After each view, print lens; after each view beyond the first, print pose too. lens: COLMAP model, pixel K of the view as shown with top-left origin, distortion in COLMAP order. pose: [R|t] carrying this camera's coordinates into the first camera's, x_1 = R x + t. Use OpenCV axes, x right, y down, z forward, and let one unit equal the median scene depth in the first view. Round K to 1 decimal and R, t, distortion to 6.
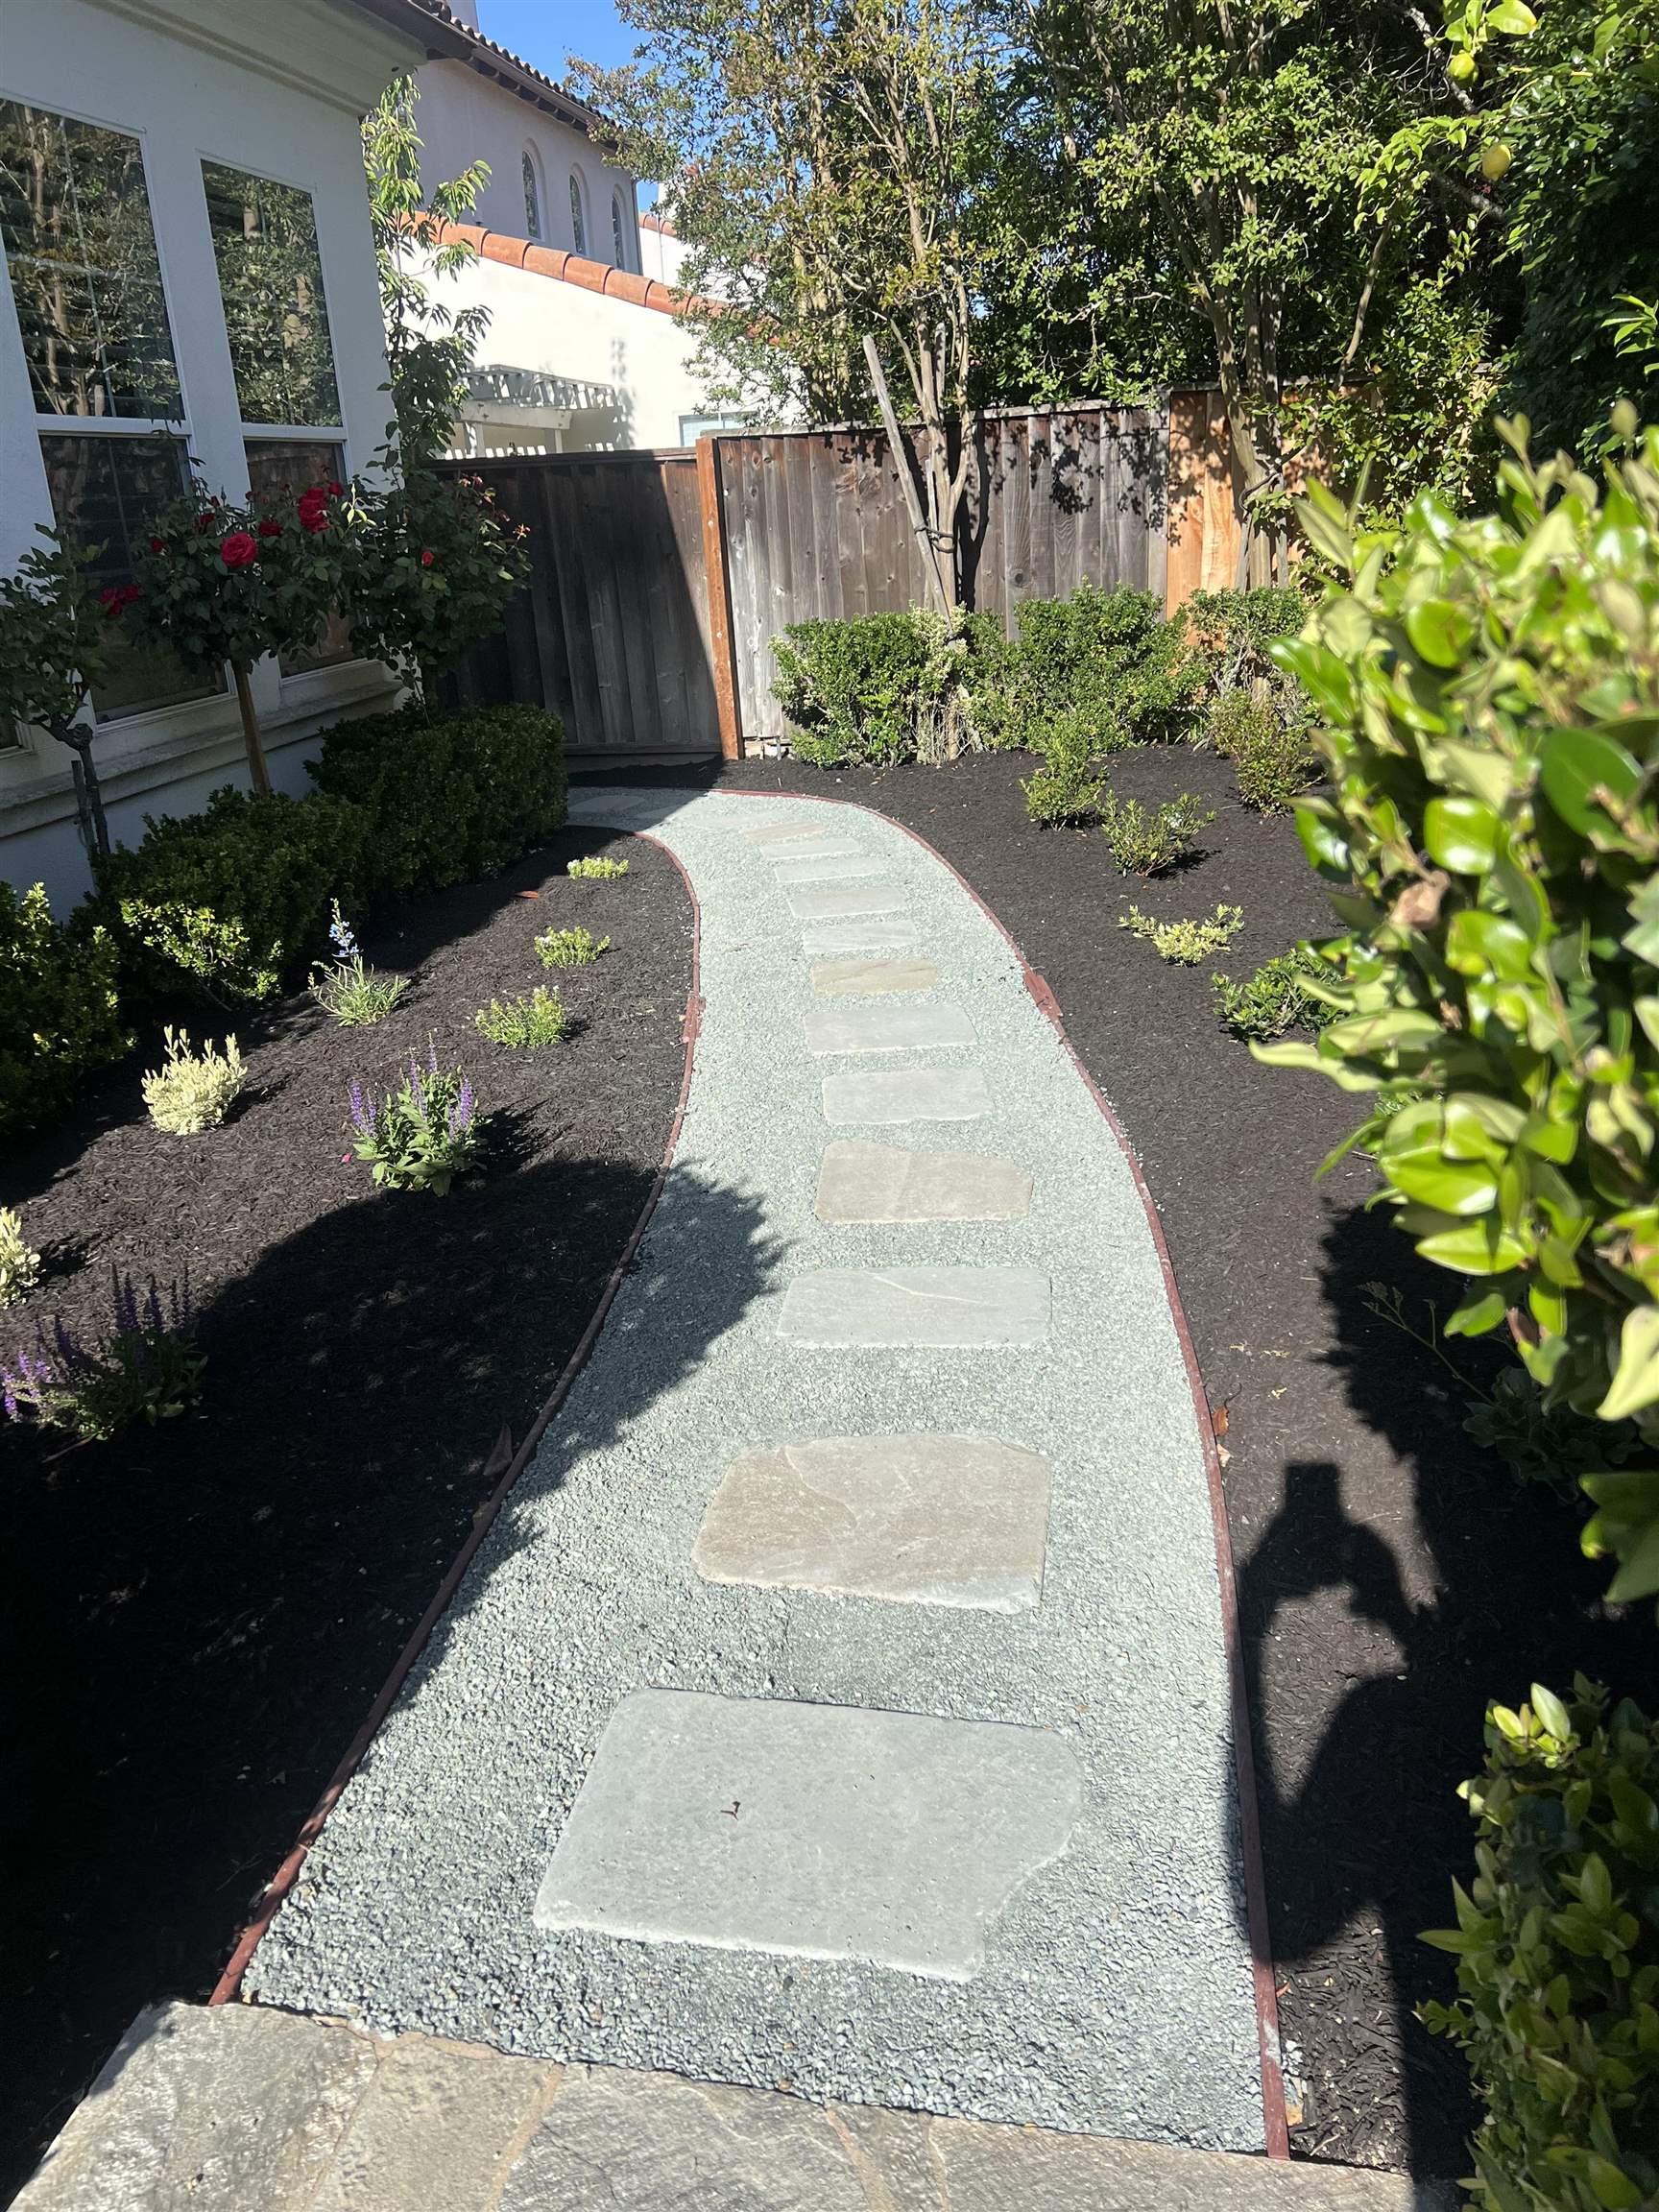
lens RADIAL K [[1705.3, 0, 820.4], [0, 1705.3, 1102.8], [0, 0, 1]] dist [0.045804, -0.033681]
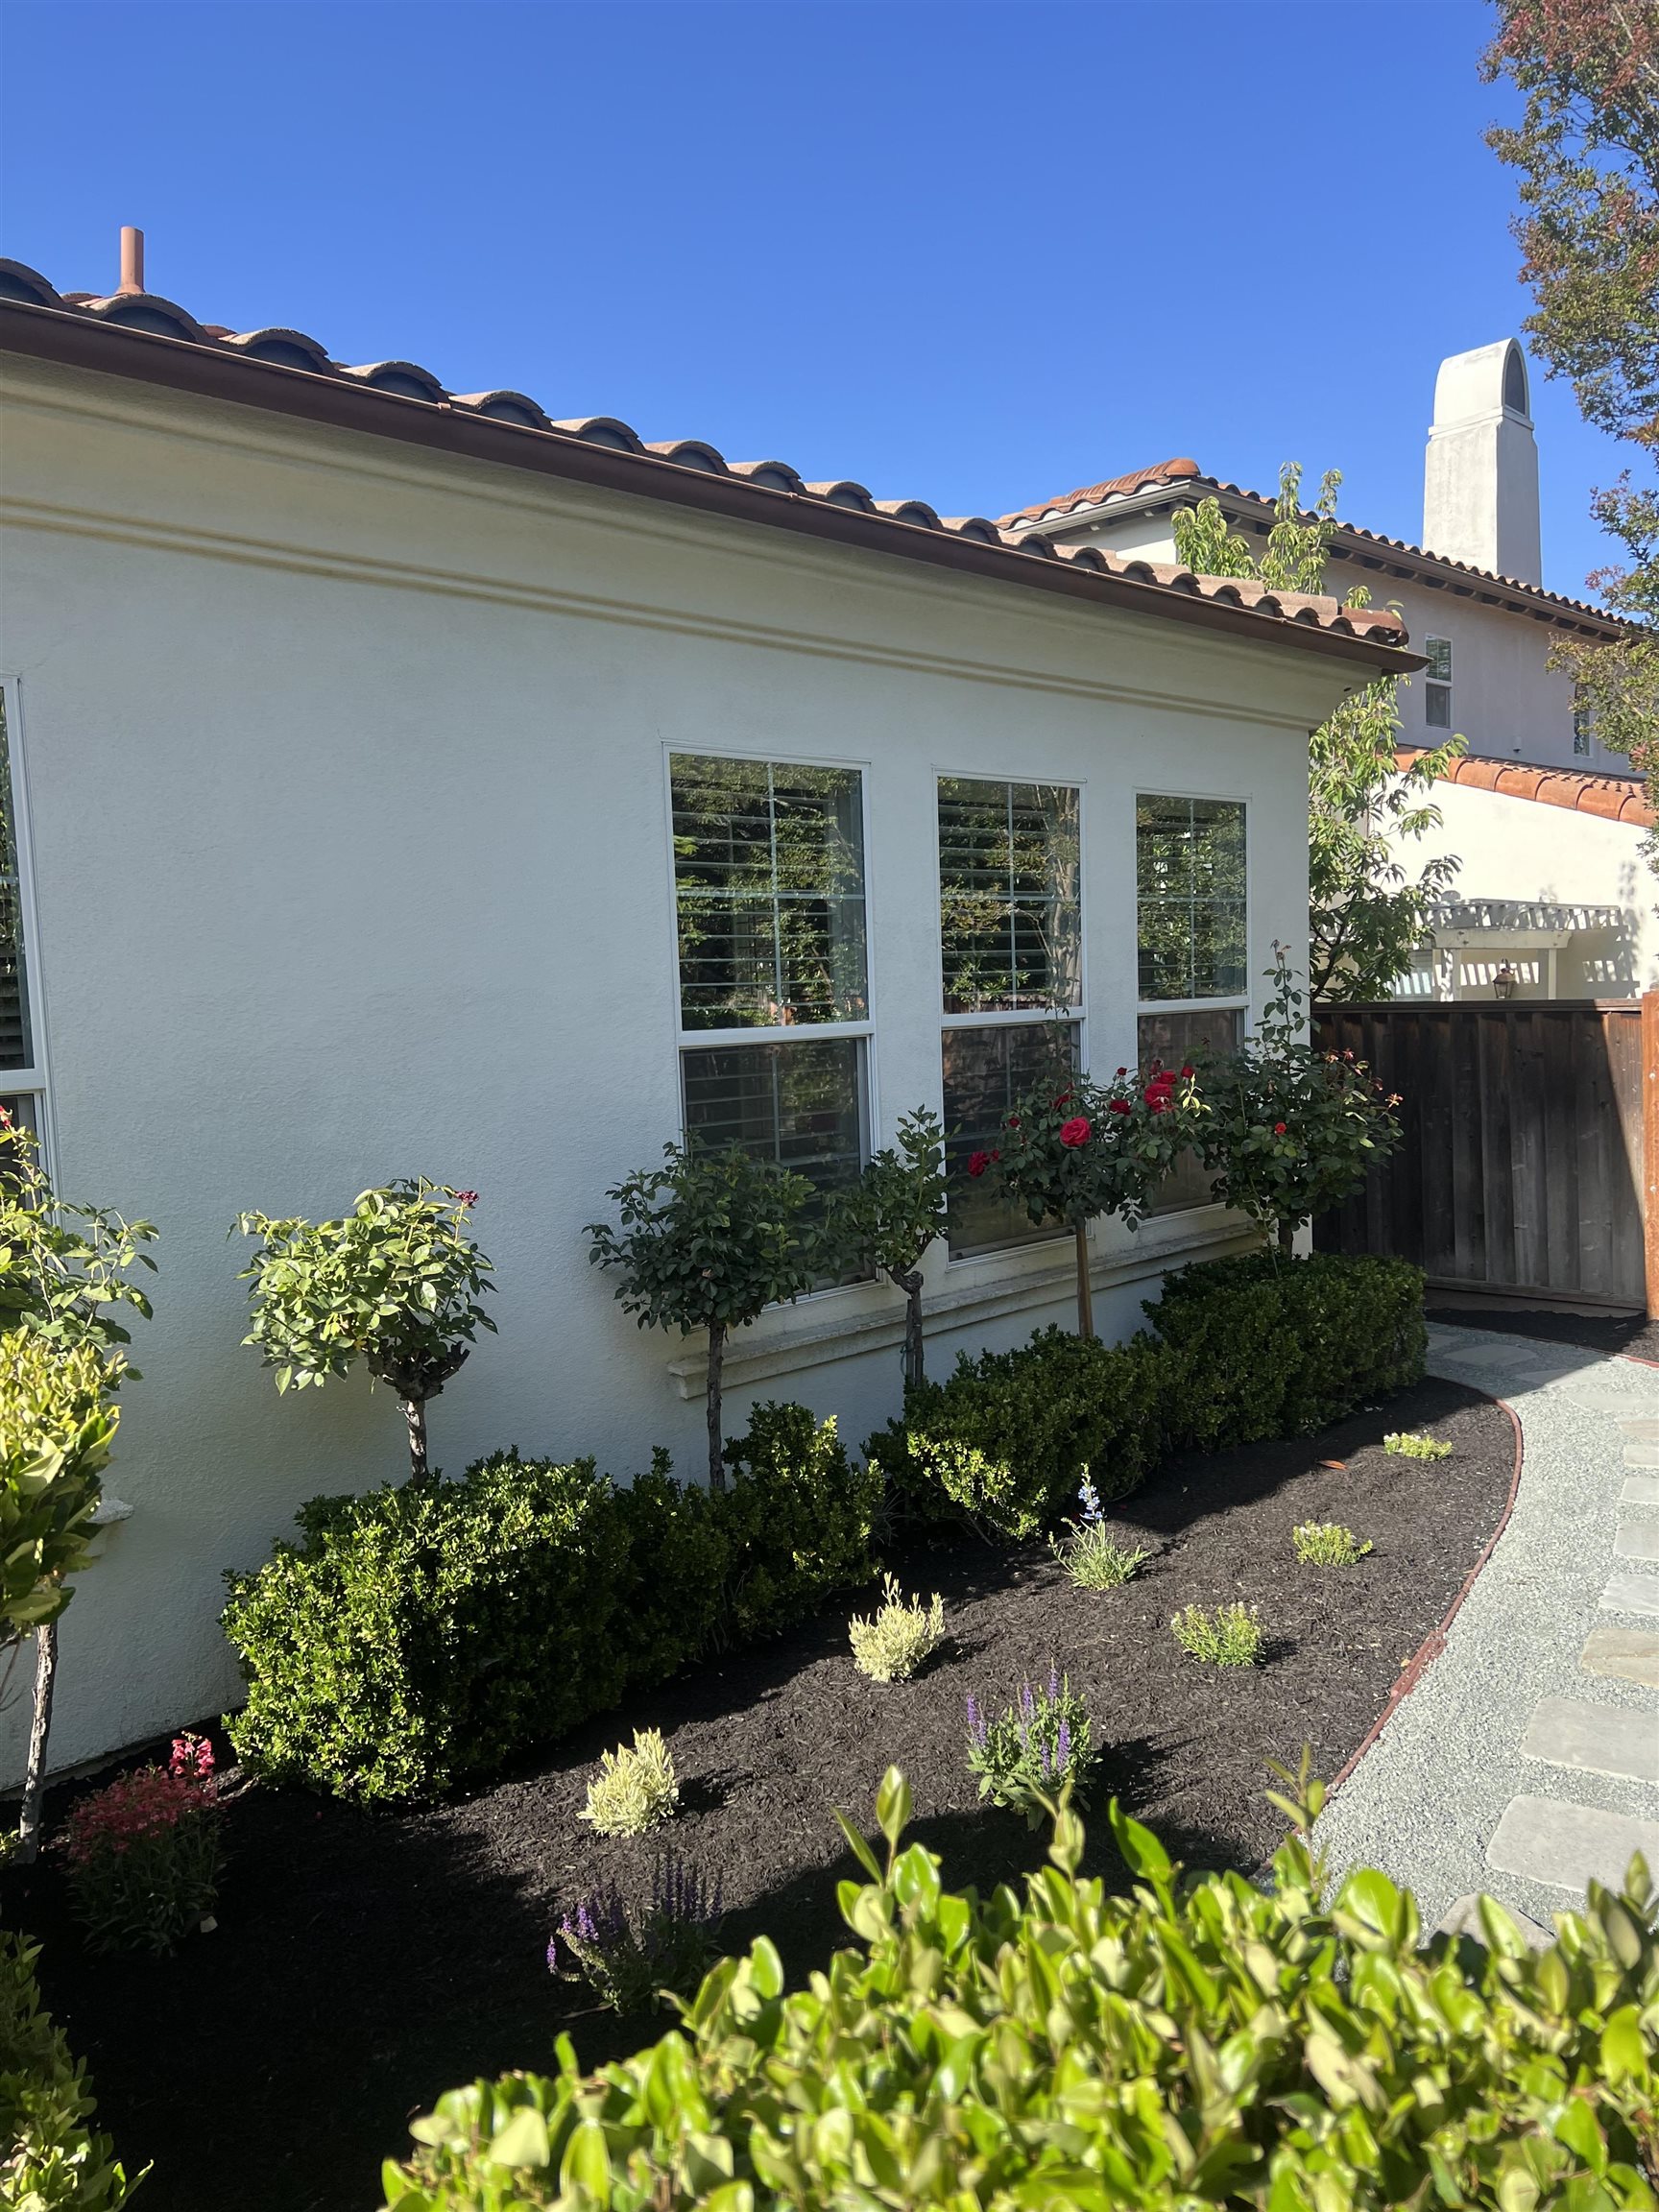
lens RADIAL K [[1705.3, 0, 837.4], [0, 1705.3, 1118.1], [0, 0, 1]] dist [0.045804, -0.033681]
pose [[0.835996, 0.070151, -0.544232, 0.130661], [-0.199498, 0.962782, -0.182349, -0.091249], [0.511185, 0.261016, 0.818877, 0.005718]]
